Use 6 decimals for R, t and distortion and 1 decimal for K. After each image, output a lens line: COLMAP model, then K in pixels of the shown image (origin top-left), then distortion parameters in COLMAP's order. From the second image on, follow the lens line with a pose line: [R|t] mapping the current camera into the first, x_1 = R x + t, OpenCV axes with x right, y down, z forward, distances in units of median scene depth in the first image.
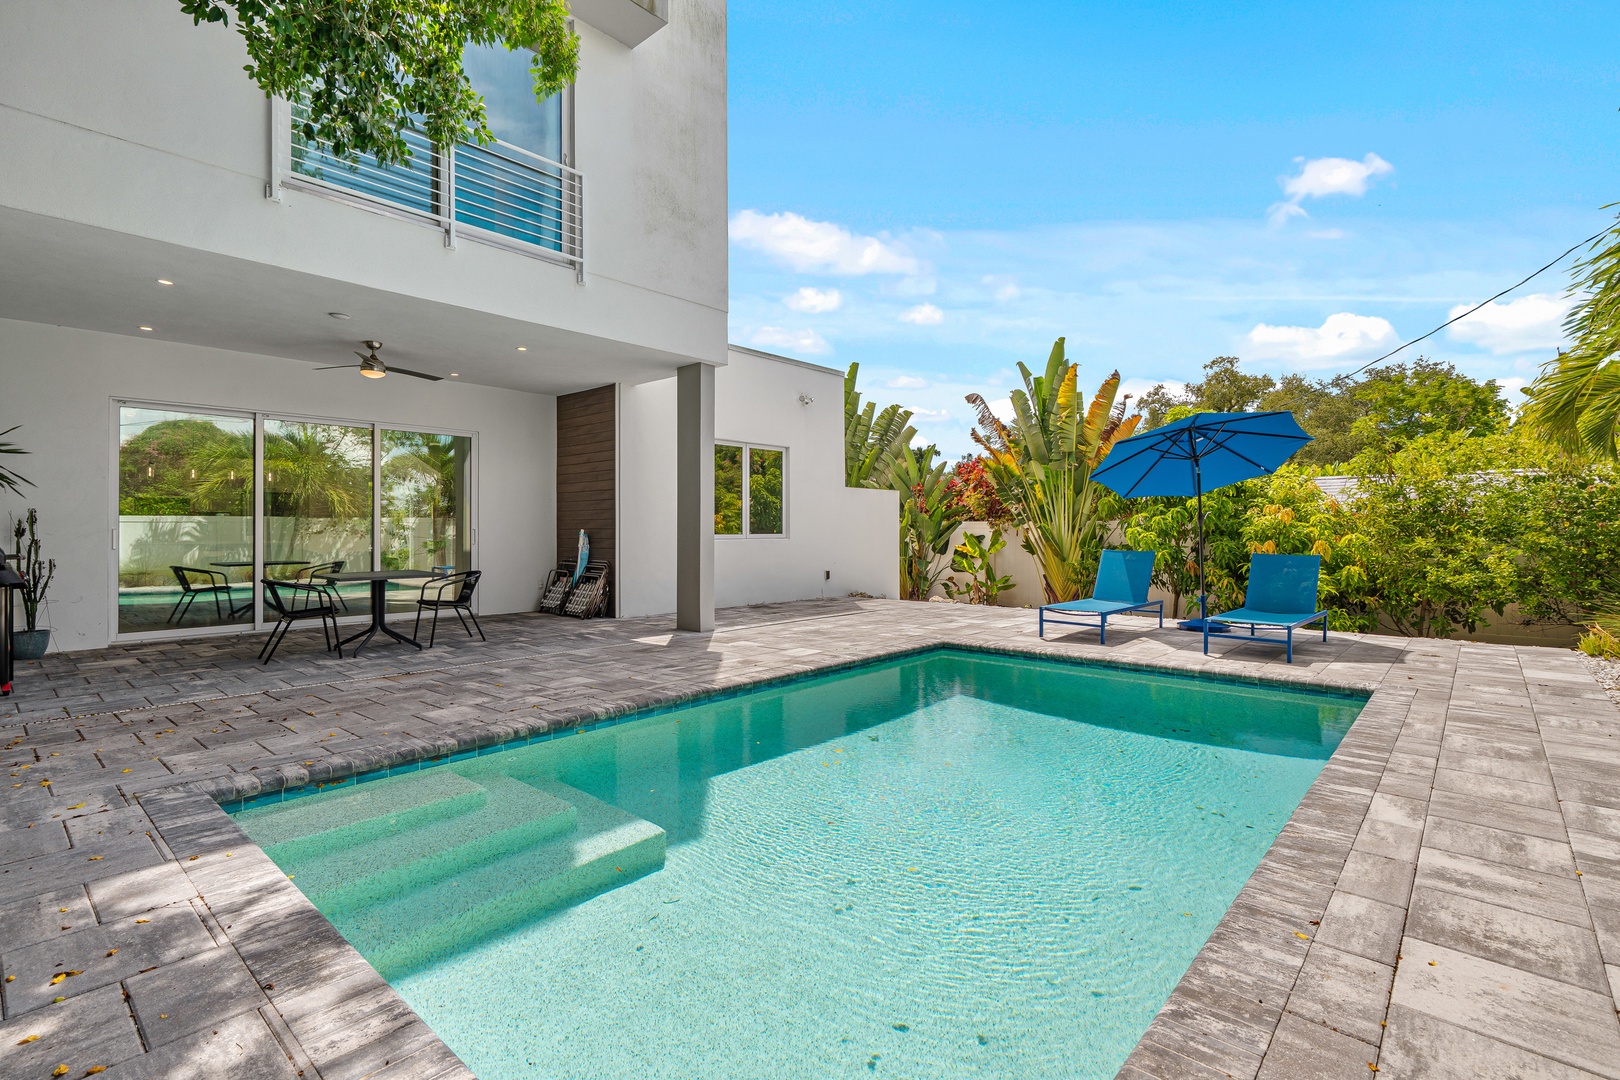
lens RADIAL K [[747.2, 0, 813.3], [0, 747.2, 537.6], [0, 0, 1]] dist [-0.000233, 0.000578]
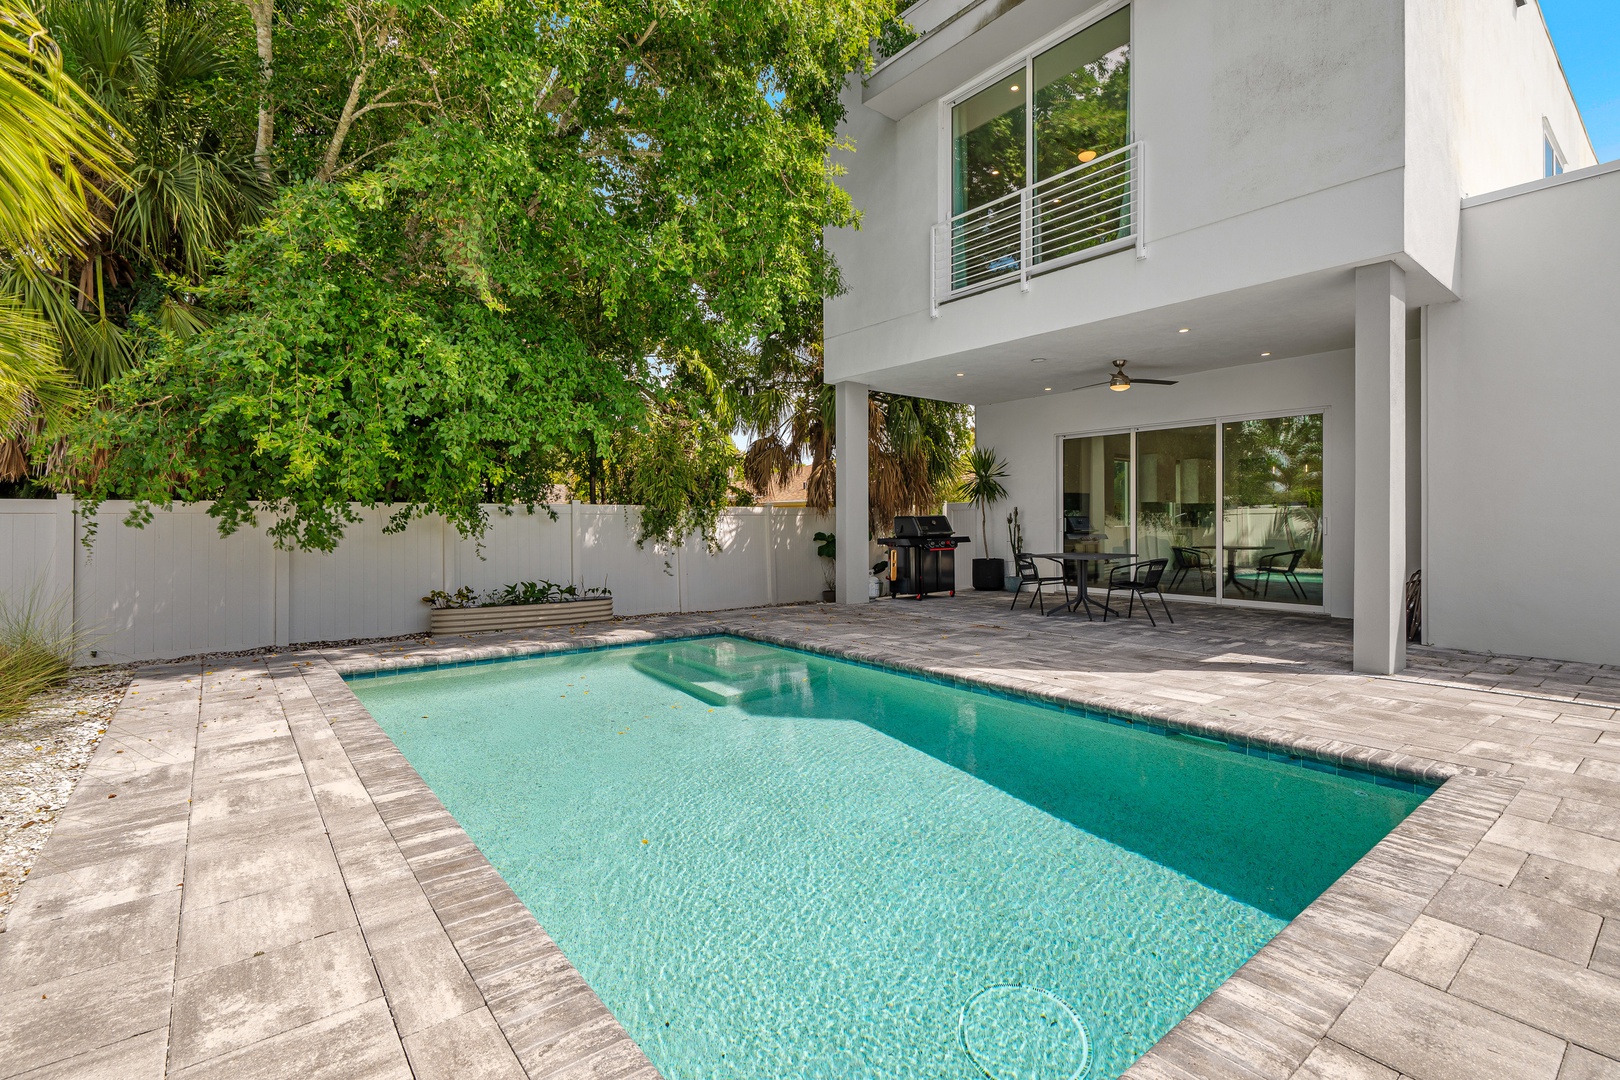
lens RADIAL K [[747.2, 0, 813.6], [0, 747.2, 528.0], [0, 0, 1]] dist [-0.000233, 0.000578]
pose [[-0.164709, 0.010615, -0.986285, 1.723849], [-0.001735, 0.999937, 0.011052, -0.018408], [0.986341, 0.003531, -0.164681, 1.849637]]
